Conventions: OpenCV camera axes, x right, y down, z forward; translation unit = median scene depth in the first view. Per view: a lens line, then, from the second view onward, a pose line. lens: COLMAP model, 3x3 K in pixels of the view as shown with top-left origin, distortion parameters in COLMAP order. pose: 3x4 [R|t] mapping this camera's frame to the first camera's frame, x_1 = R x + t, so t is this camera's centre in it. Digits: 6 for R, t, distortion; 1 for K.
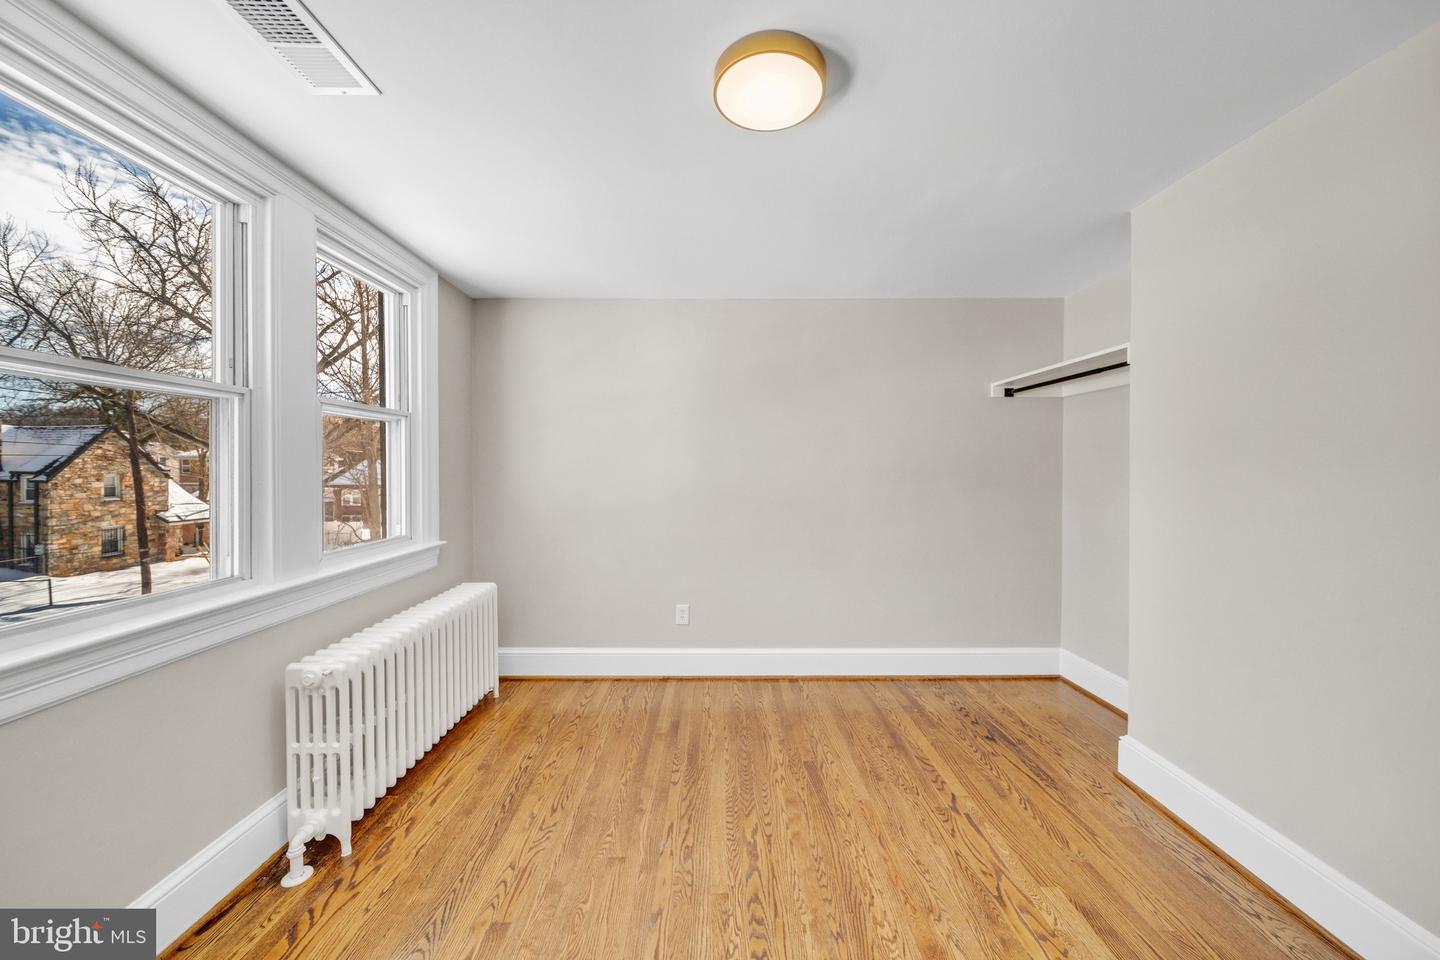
lens RADIAL K [[519.2, 0, 716.4], [0, 519.2, 468.7], [0, 0, 1]] dist [-0.001244, -0.000382]
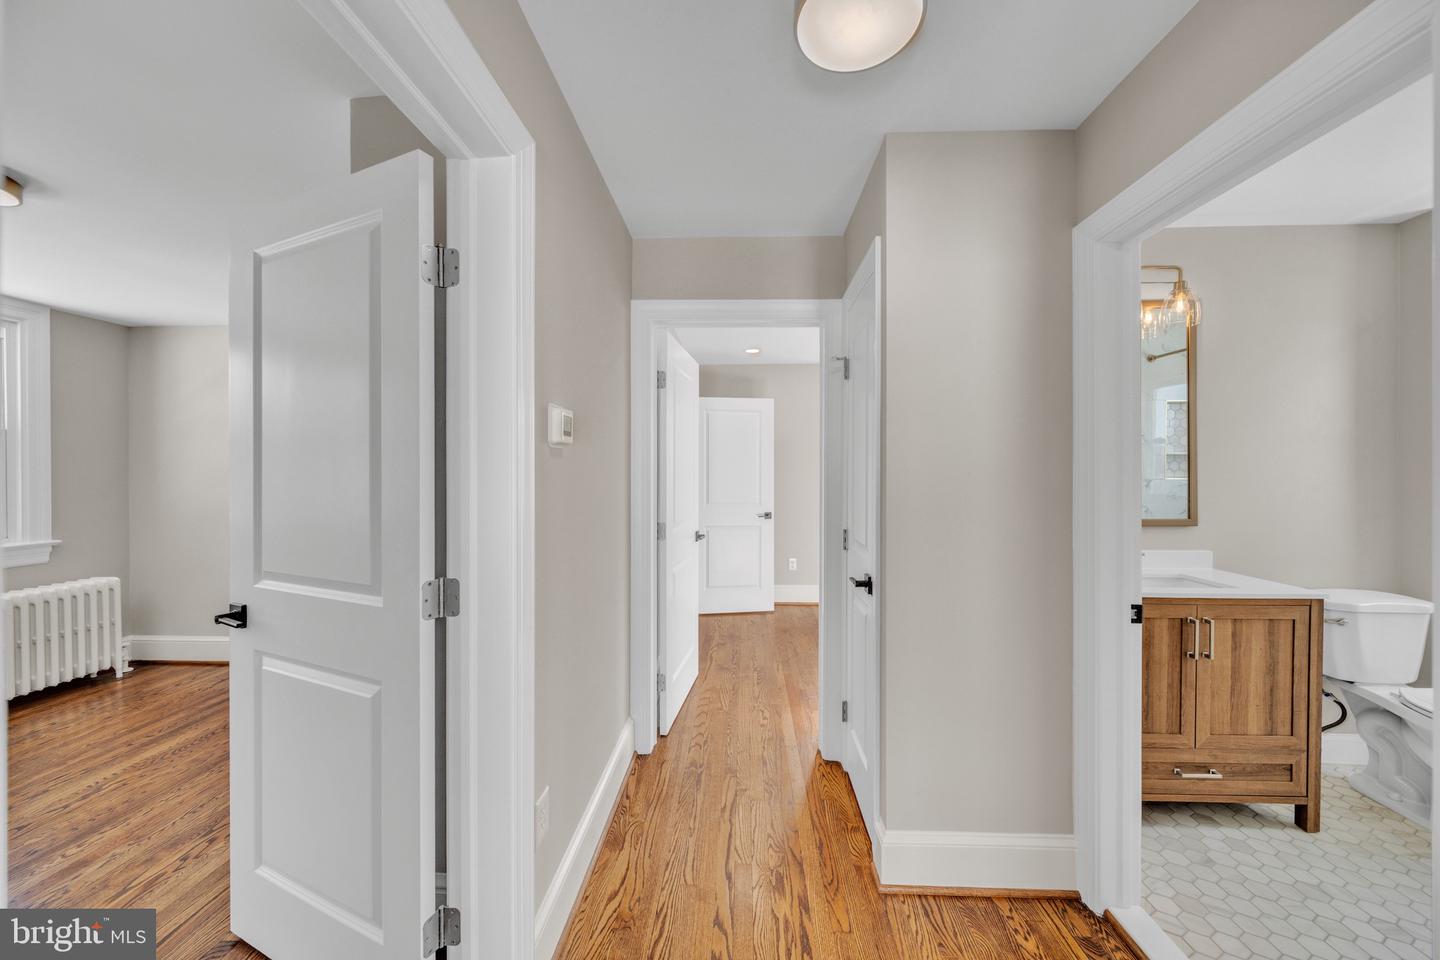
lens RADIAL K [[519.2, 0, 716.4], [0, 519.2, 468.7], [0, 0, 1]] dist [-0.001244, -0.000382]
pose [[0.999632, 0.003935, -0.026832, 1.285274], [-0.003953, 0.999992, -0.000652, -0.032787], [0.026830, 0.000758, 0.999640, -0.151197]]
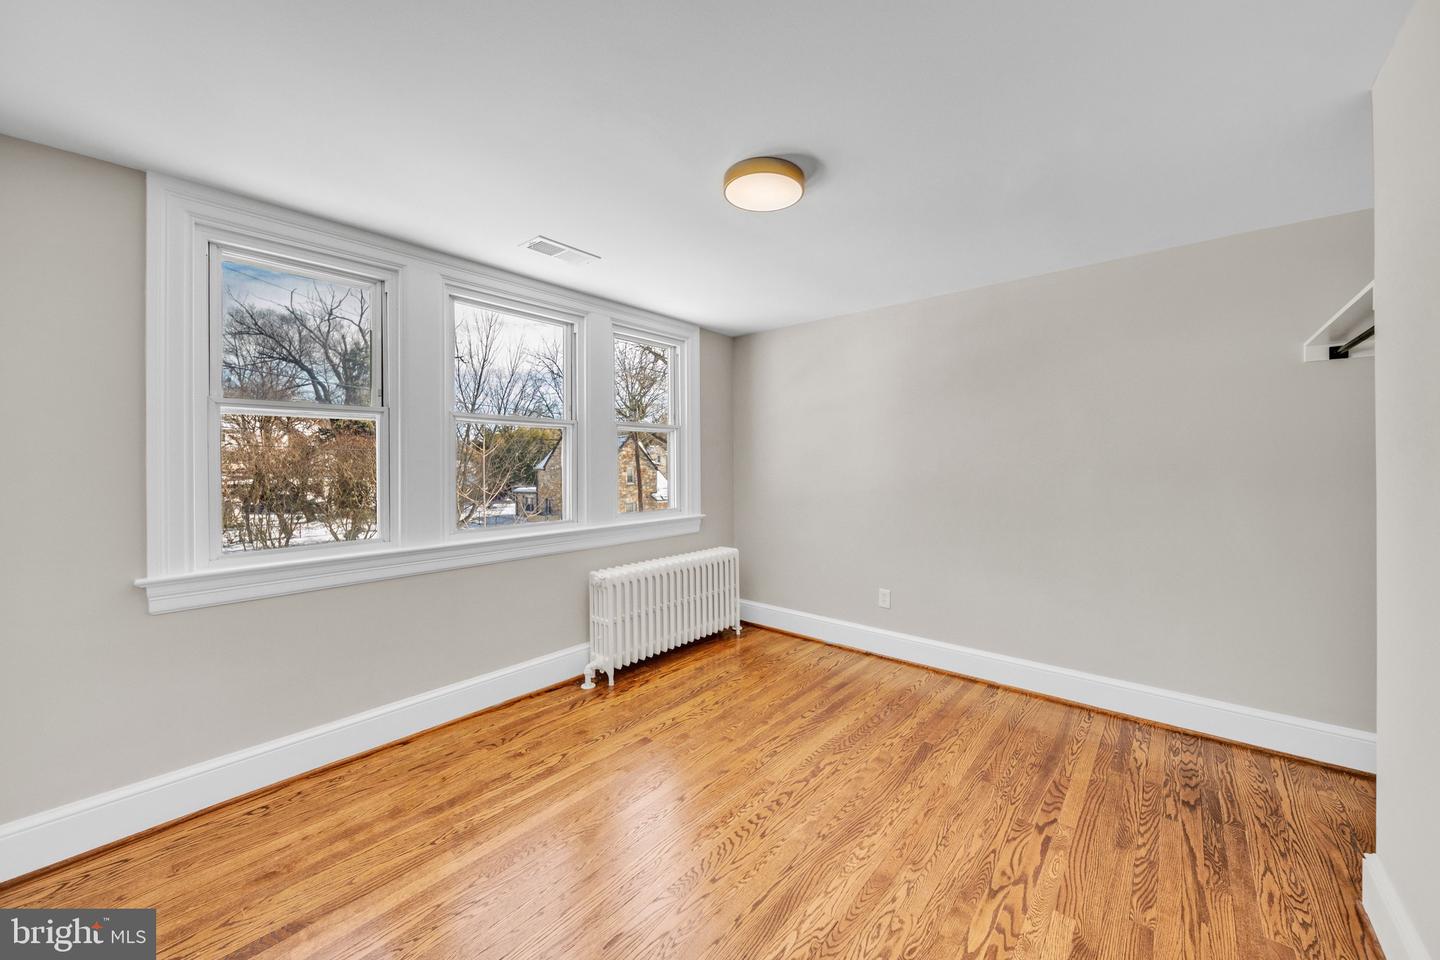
lens RADIAL K [[519.2, 0, 716.4], [0, 519.2, 468.7], [0, 0, 1]] dist [-0.001244, -0.000382]
pose [[0.761069, 0.006763, -0.648635, 0.559956], [-0.000926, 0.999956, 0.009339, -0.001125], [0.648670, -0.006507, 0.761042, -0.078590]]
